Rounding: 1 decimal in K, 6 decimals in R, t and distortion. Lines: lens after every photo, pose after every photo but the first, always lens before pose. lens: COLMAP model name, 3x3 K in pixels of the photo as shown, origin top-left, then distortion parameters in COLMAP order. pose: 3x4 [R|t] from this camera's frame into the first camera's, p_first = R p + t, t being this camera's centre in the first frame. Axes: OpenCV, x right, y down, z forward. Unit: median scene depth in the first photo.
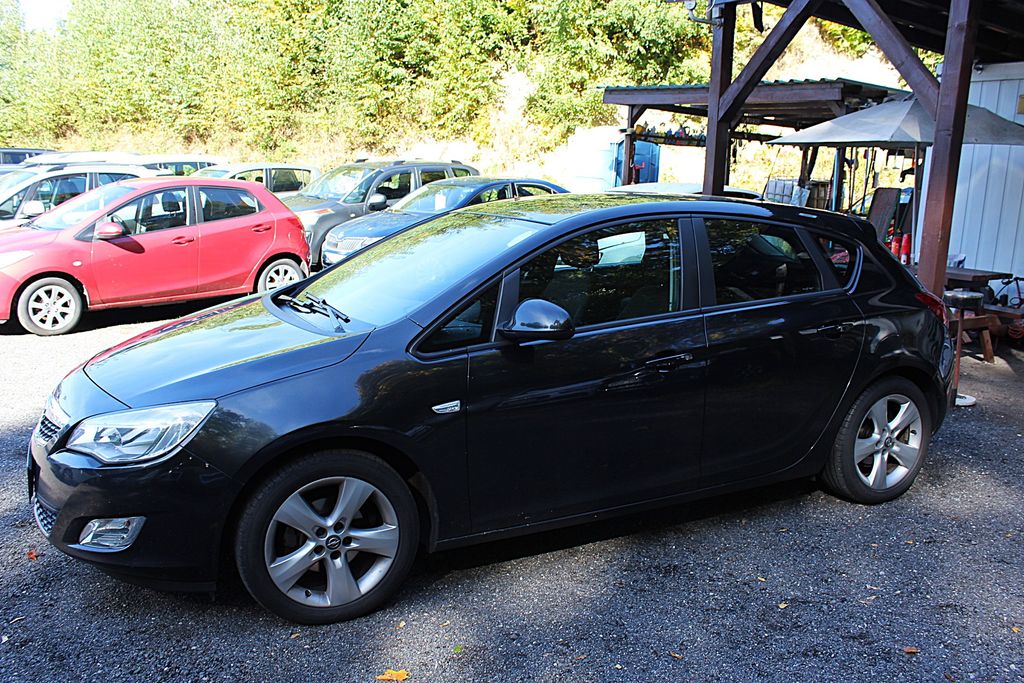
lens RADIAL K [[880.3, 0, 512.0], [0, 880.3, 341.5], [0, 0, 1]] dist [-0.161996, 0.172286]
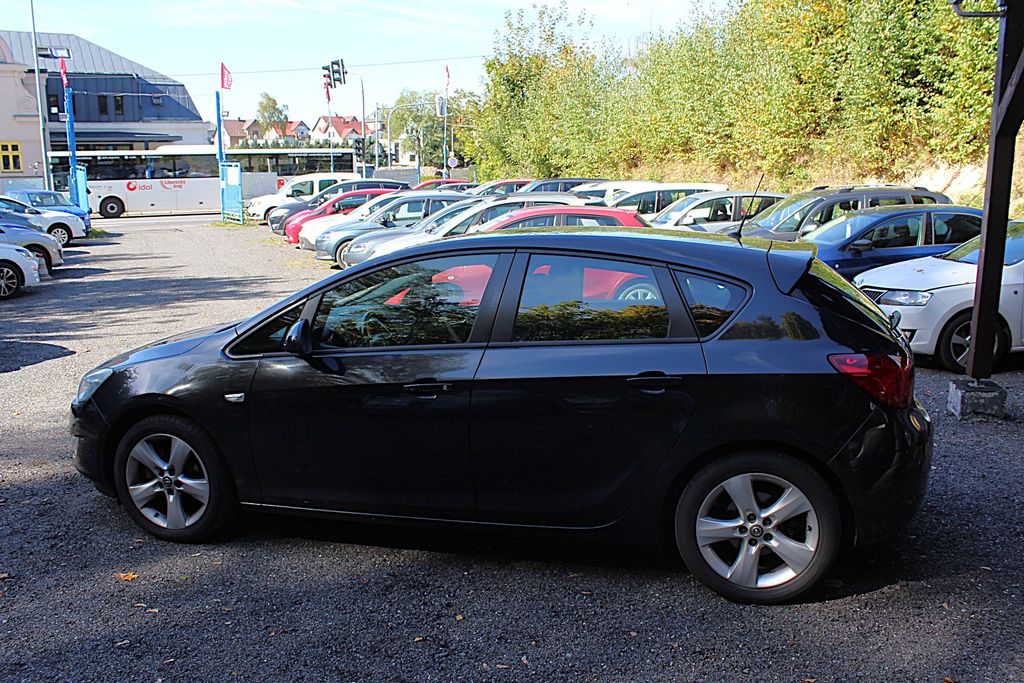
lens RADIAL K [[880.3, 0, 512.0], [0, 880.3, 341.5], [0, 0, 1]] dist [-0.161996, 0.172286]
pose [[0.753965, 0.086524, -0.651192, 0.203300], [-0.104673, 0.994447, 0.010940, -0.012171], [0.648522, 0.059914, 0.758834, 0.055878]]
